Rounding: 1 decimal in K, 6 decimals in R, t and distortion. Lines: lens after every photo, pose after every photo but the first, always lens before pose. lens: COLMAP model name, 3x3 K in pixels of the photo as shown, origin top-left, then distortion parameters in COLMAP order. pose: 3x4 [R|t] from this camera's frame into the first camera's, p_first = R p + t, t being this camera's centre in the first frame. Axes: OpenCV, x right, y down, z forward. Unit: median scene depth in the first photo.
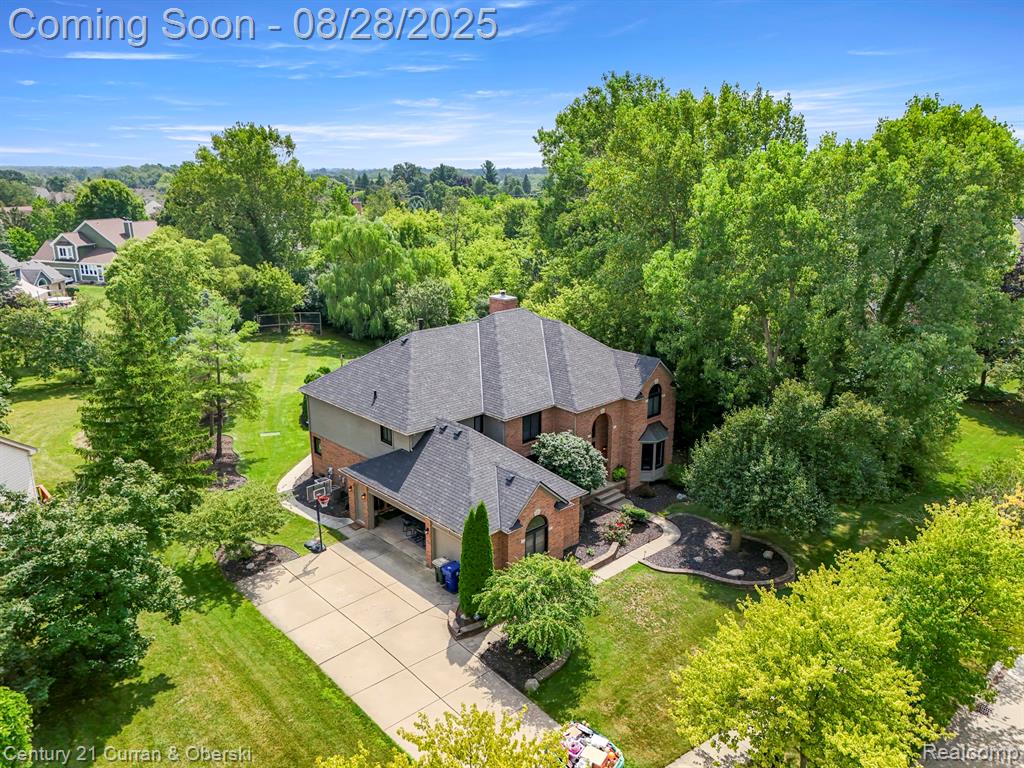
lens RADIAL K [[725.1, 0, 512.0], [0, 725.1, 384.0], [0, 0, 1]] dist [0.025805, 0.000143]
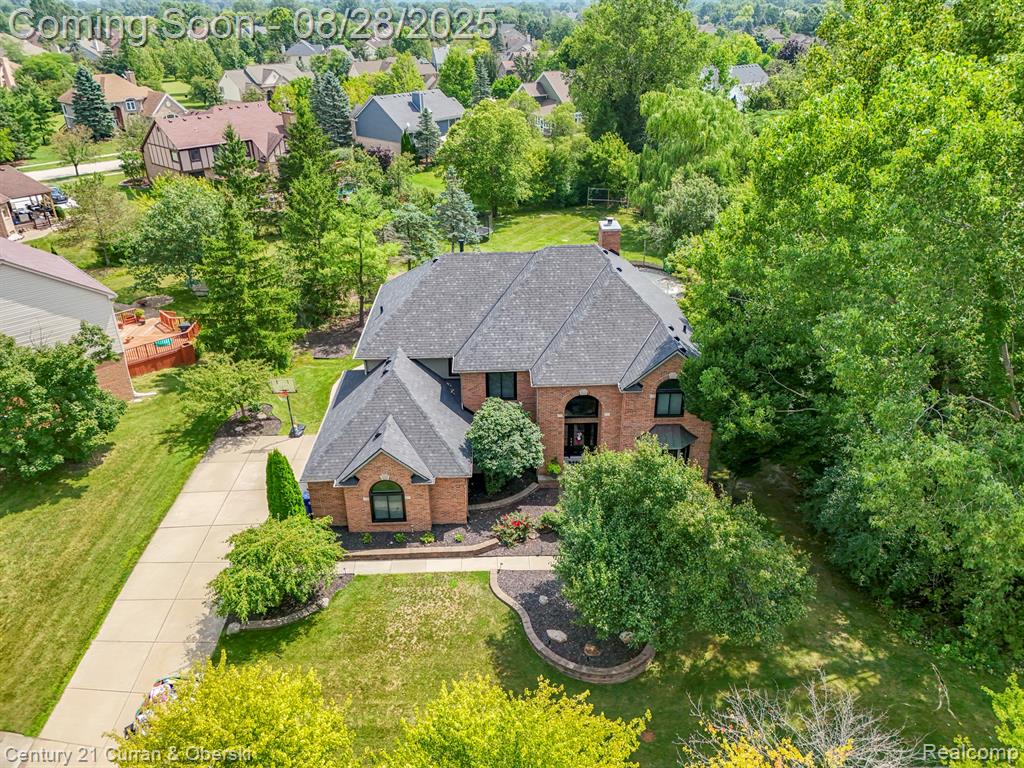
lens RADIAL K [[725.1, 0, 512.0], [0, 725.1, 384.0], [0, 0, 1]] dist [0.025805, 0.000143]
pose [[0.755693, 0.295454, -0.584495, 0.656261], [-0.173751, 0.950924, 0.256036, -0.203952], [0.631457, -0.091928, 0.769942, 0.369443]]
